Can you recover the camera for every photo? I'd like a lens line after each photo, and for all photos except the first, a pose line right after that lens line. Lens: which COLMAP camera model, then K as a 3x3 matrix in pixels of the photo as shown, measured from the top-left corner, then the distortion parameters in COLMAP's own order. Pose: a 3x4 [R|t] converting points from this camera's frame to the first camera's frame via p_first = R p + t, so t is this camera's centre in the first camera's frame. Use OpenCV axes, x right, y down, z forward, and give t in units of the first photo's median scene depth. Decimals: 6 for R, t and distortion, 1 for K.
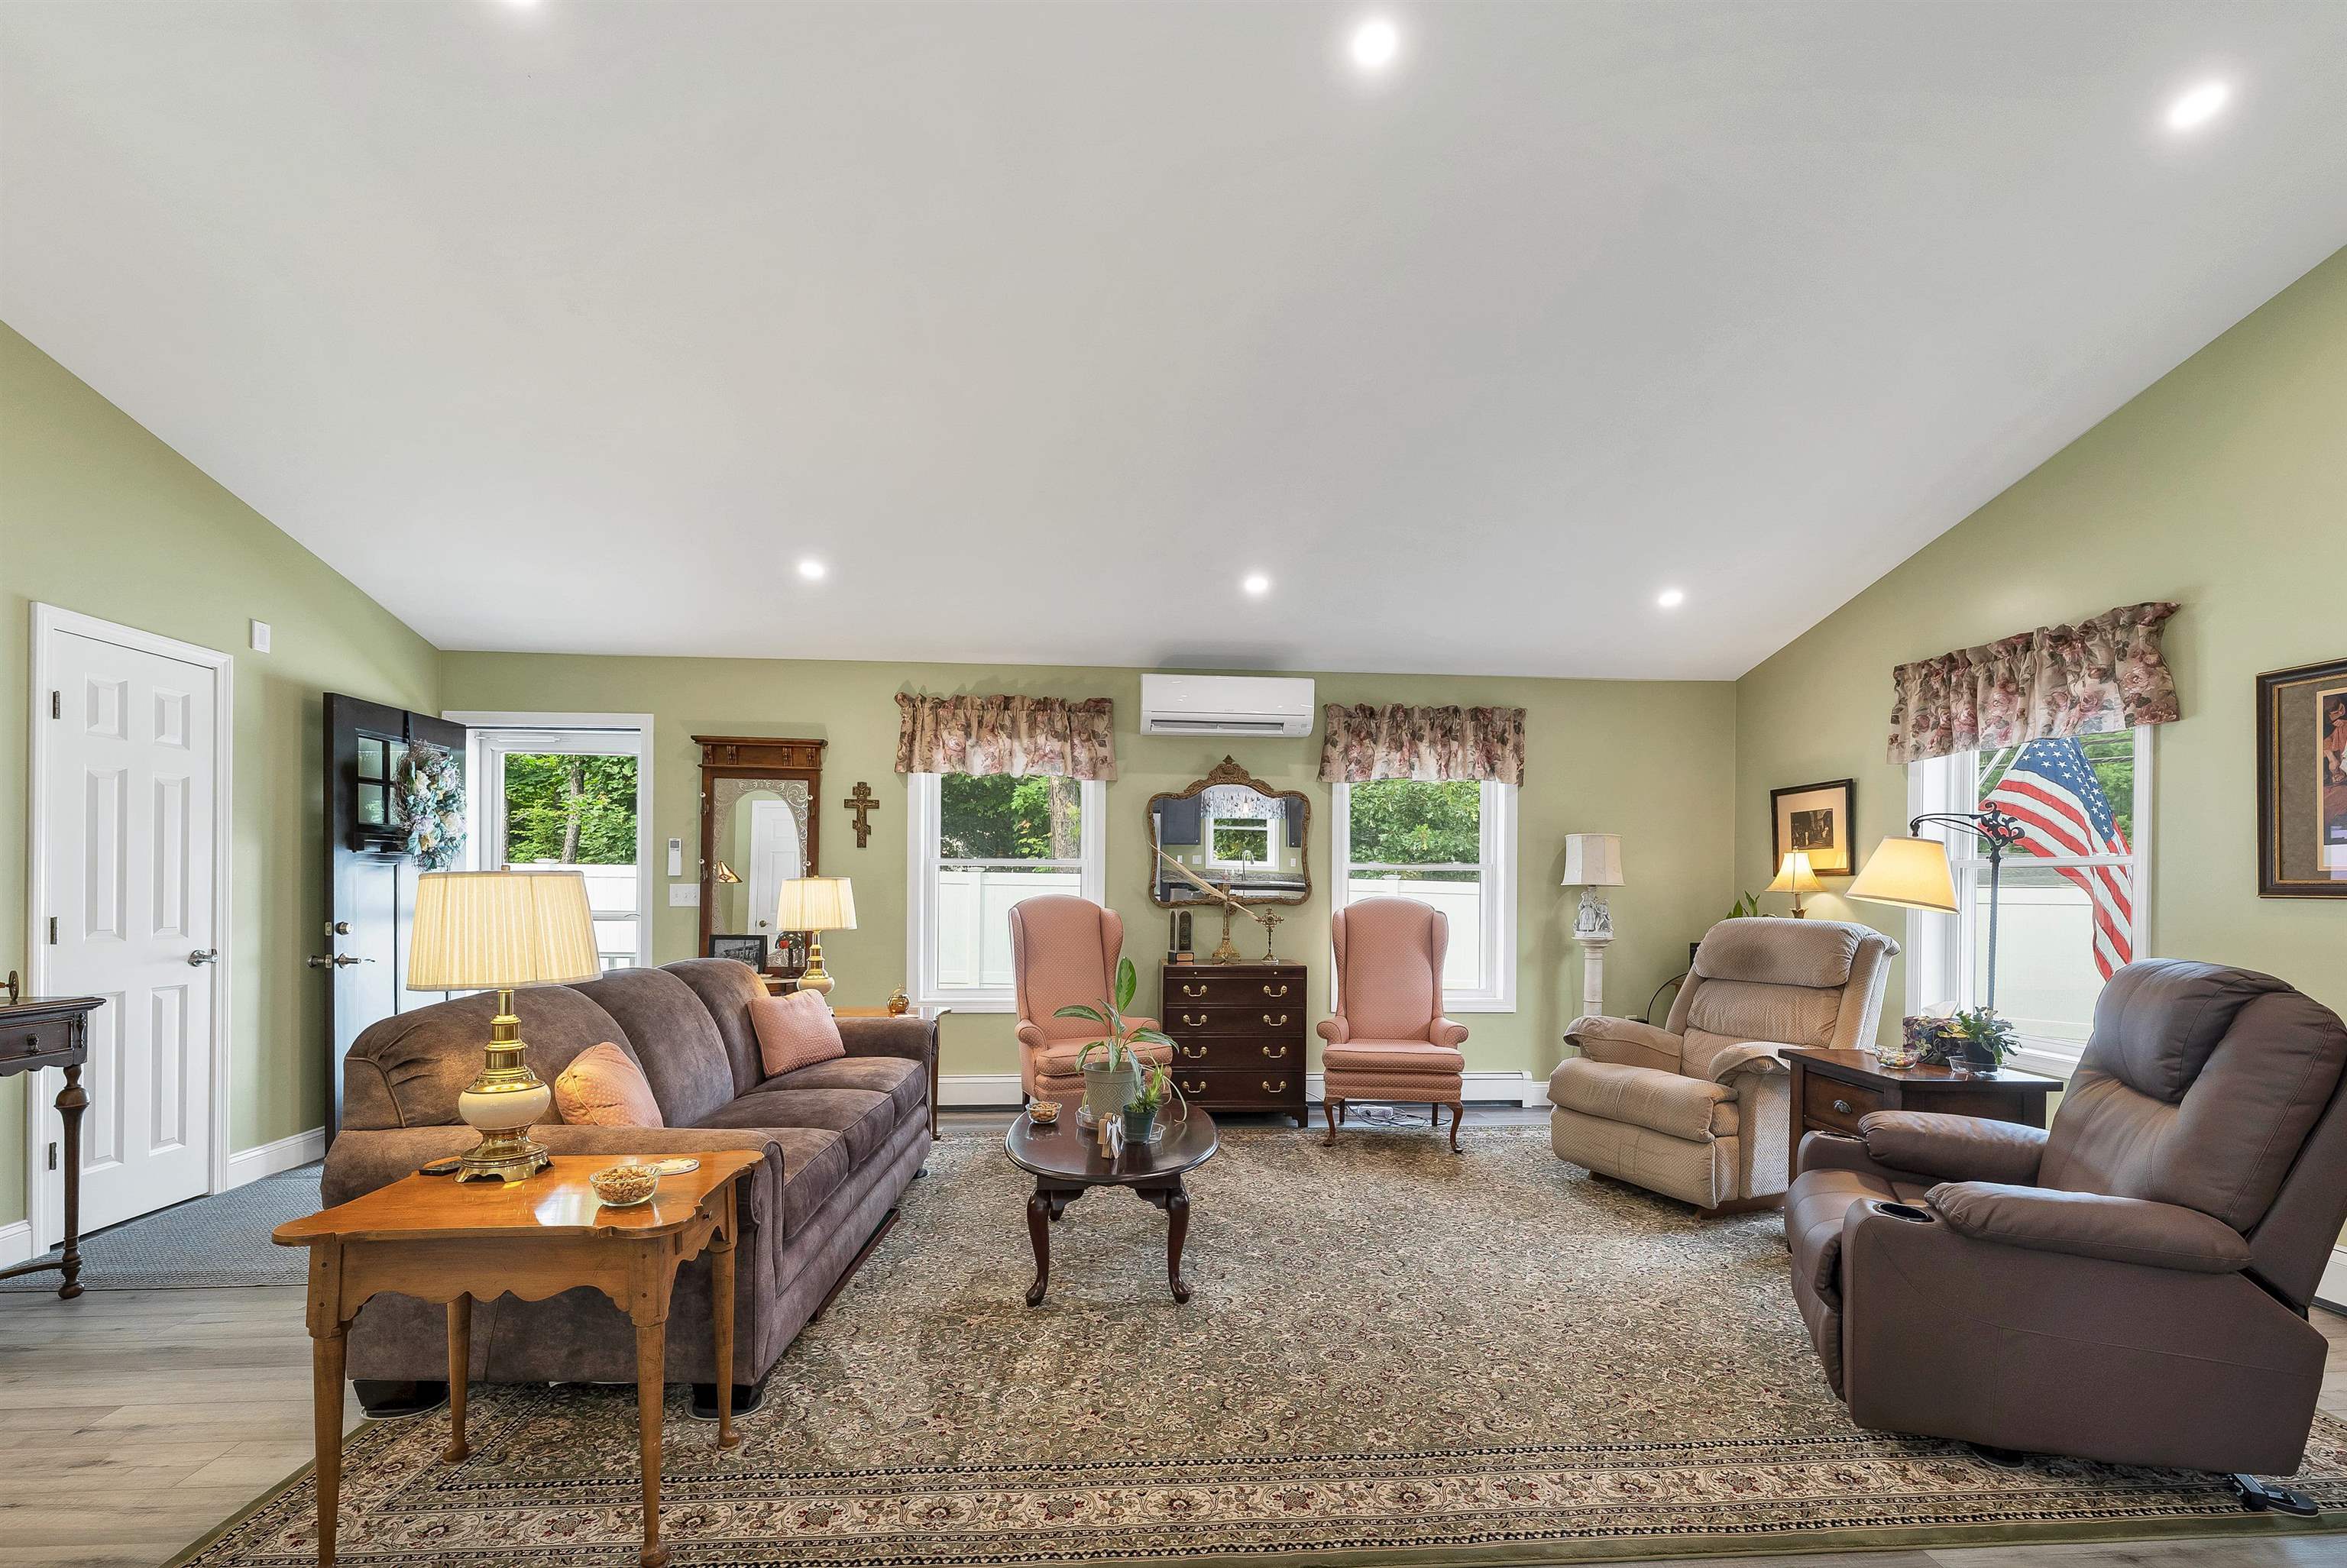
lens RADIAL K [[990.6, 0, 1186.2], [0, 990.6, 890.9], [0, 0, 1]] dist [0.000667, -0.000134]
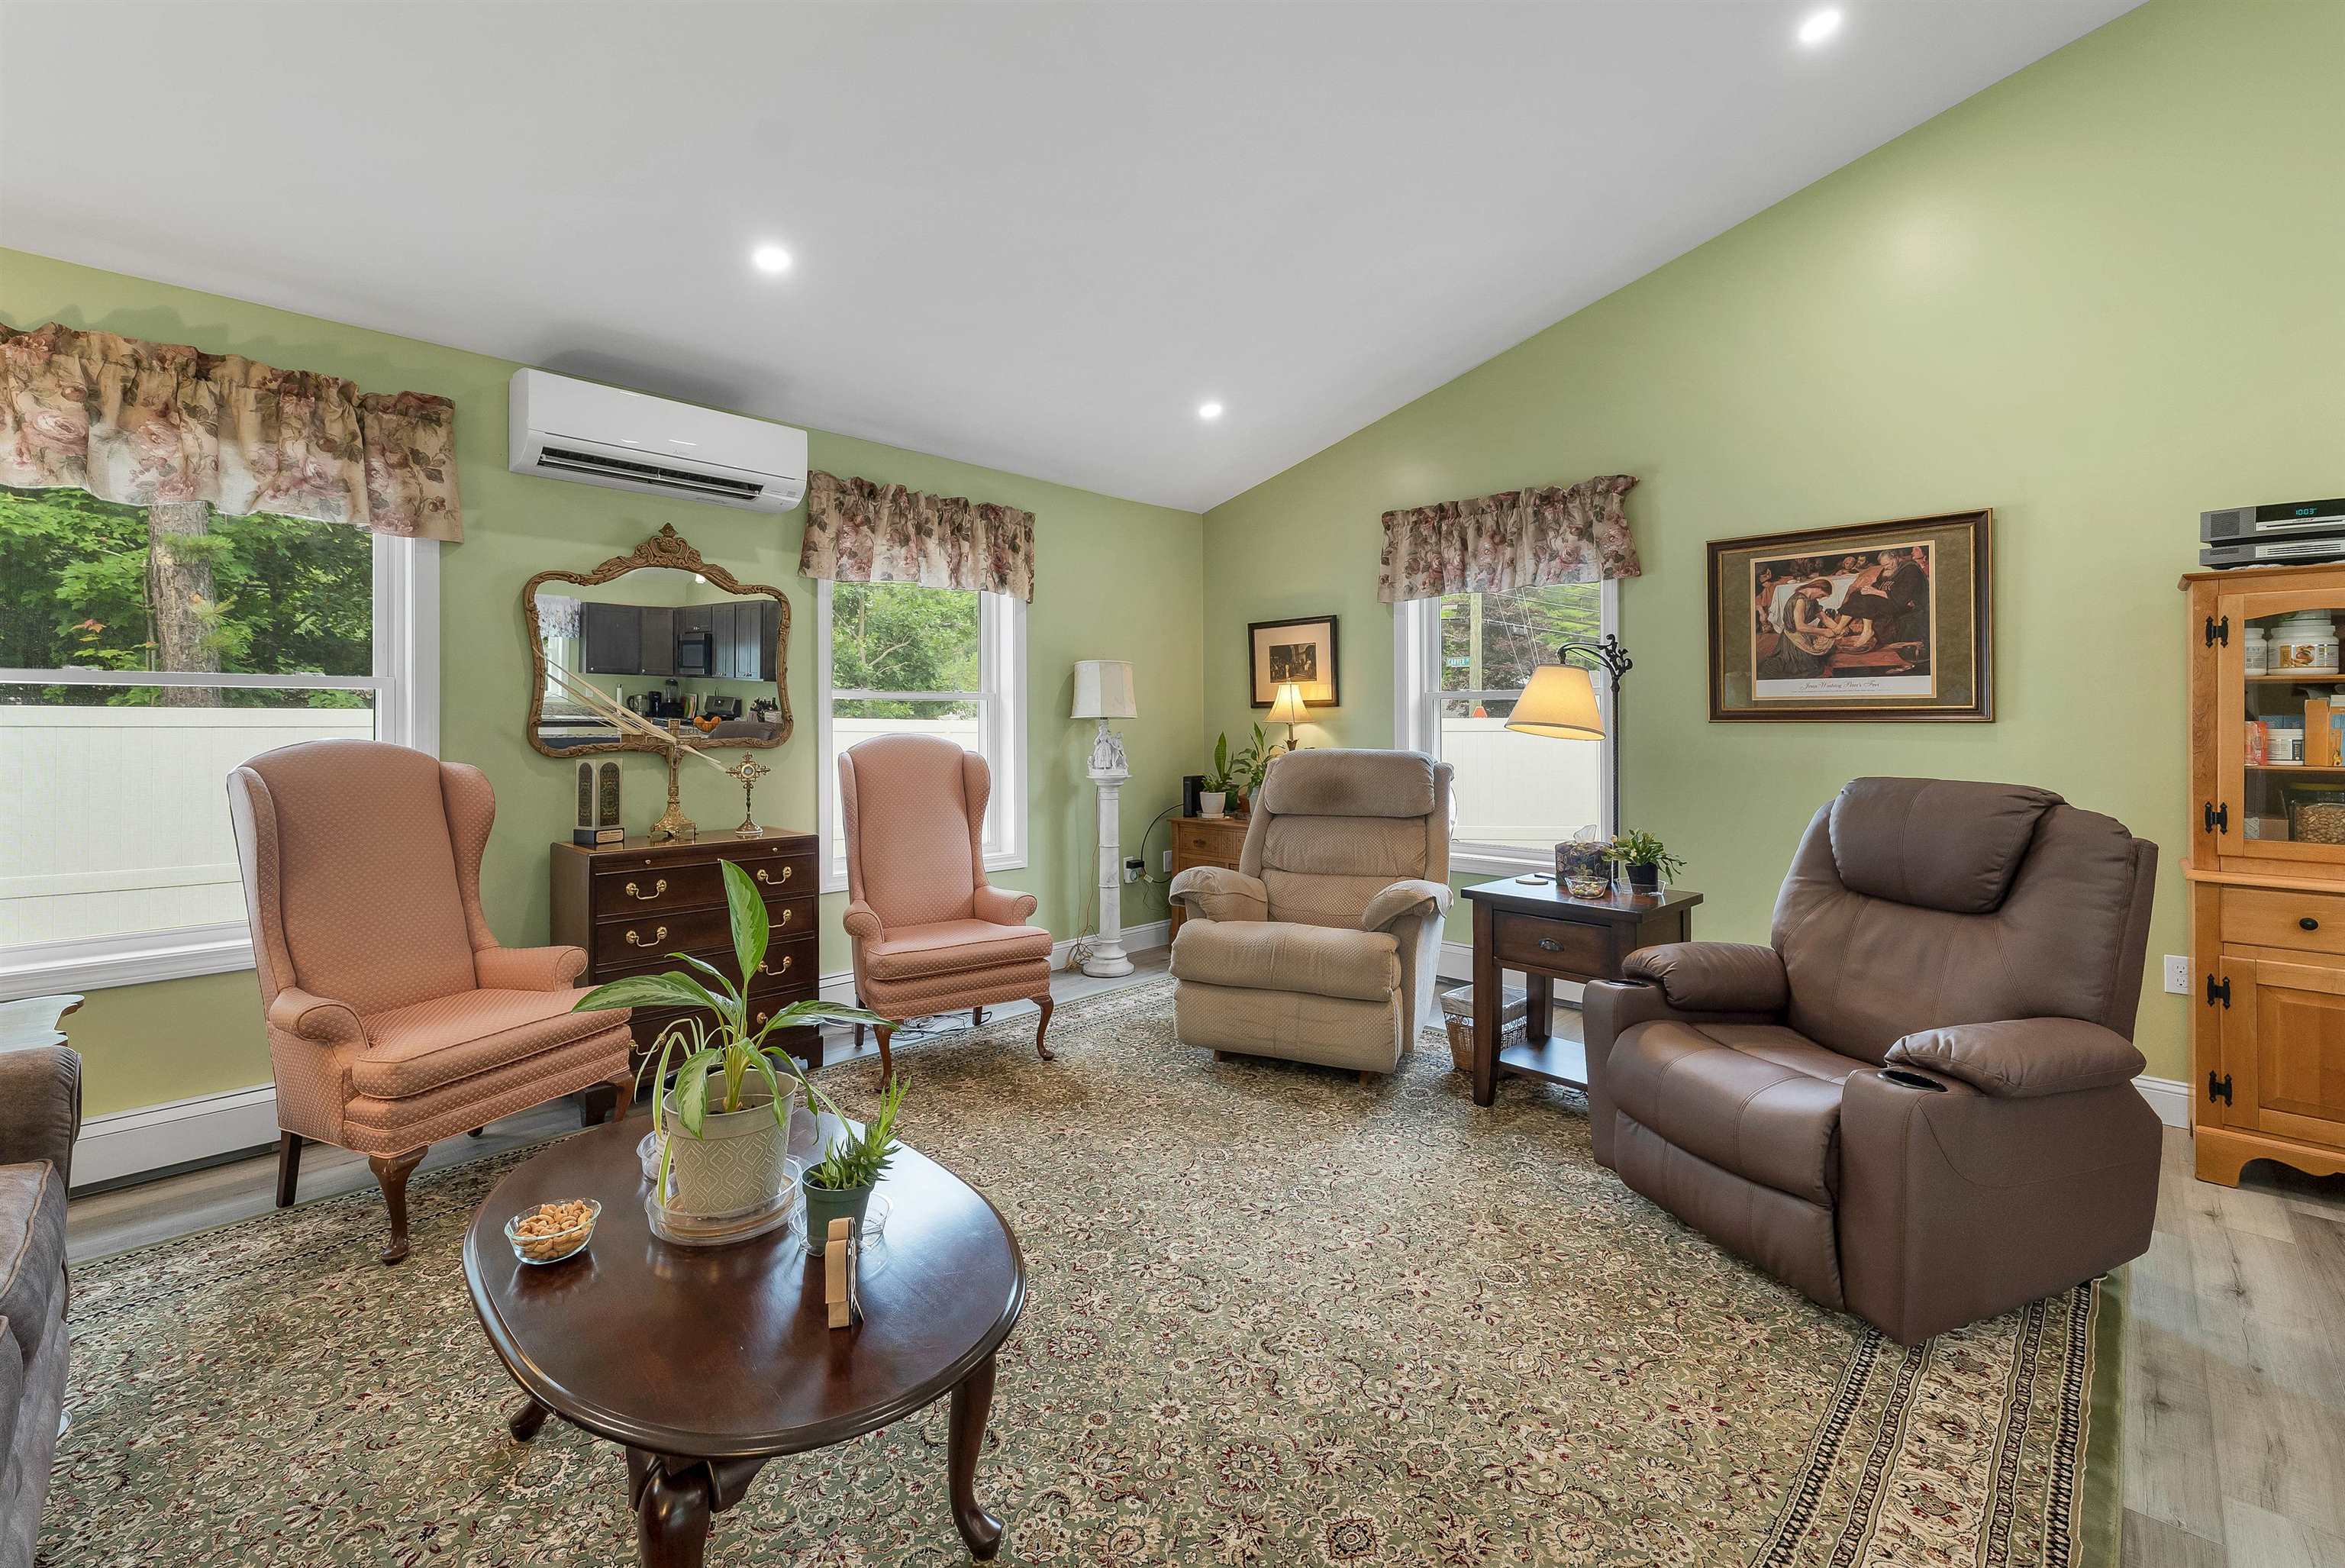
lens RADIAL K [[989.9, 0, 1164.4], [0, 989.9, 720.6], [0, 0, 1]] dist [0.000667, -0.000134]
pose [[0.760392, -0.006391, 0.649433, -0.166093], [0.011825, 0.999922, -0.004005, 0.000779], [-0.649356, 0.010725, 0.760409, 0.354801]]
